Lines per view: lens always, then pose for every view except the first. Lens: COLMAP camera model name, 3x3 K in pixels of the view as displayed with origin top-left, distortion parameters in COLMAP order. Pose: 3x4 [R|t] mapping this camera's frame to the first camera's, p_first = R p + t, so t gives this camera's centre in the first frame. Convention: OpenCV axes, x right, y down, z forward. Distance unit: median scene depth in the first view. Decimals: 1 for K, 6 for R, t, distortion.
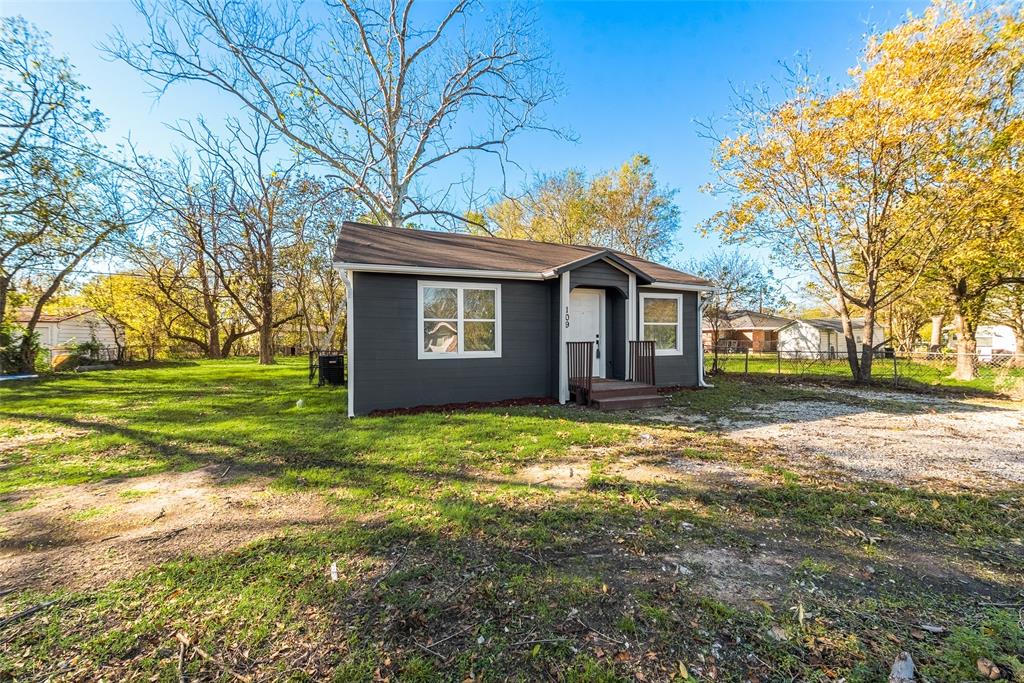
lens RADIAL K [[376.4, 0, 507.2], [0, 376.4, 334.7], [0, 0, 1]] dist [0.013491, 0.000006]
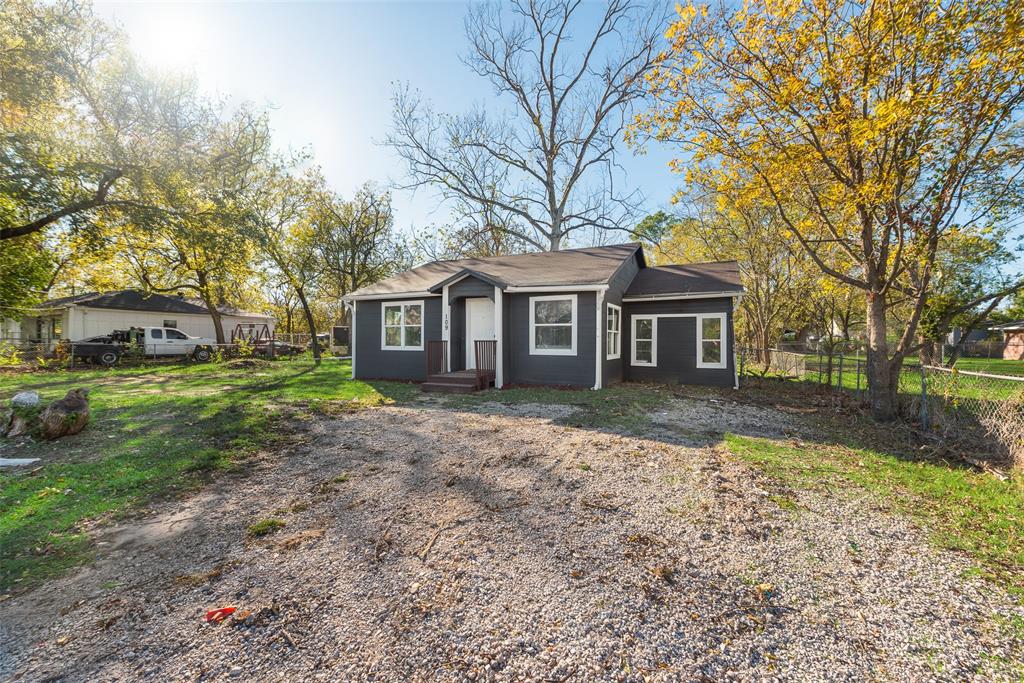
lens RADIAL K [[376.4, 0, 528.9], [0, 376.4, 331.9], [0, 0, 1]] dist [0.013491, 0.000006]
pose [[0.722486, -0.005683, -0.691363, 0.705049], [0.001200, 0.999975, -0.006965, -0.000927], [0.691385, 0.004203, 0.722474, 0.127078]]
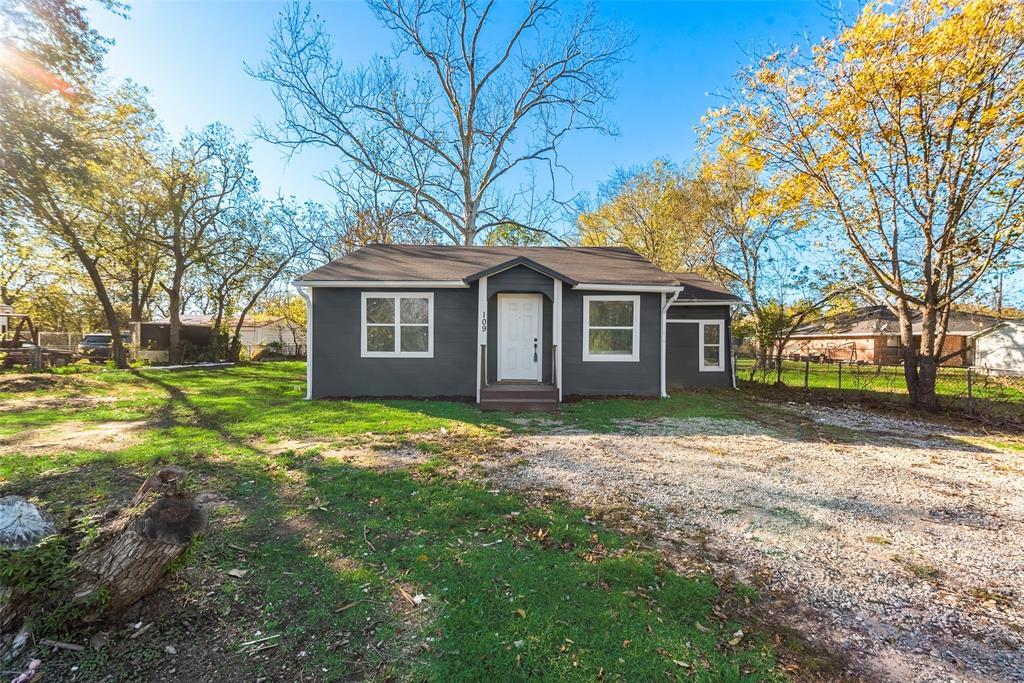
lens RADIAL K [[376.4, 0, 517.1], [0, 376.4, 341.9], [0, 0, 1]] dist [0.013491, 0.000006]
pose [[0.937965, 0.011861, -0.346526, 0.334123], [-0.008663, 0.999904, 0.010778, -0.000699], [0.346621, -0.007107, 0.937979, 0.018716]]
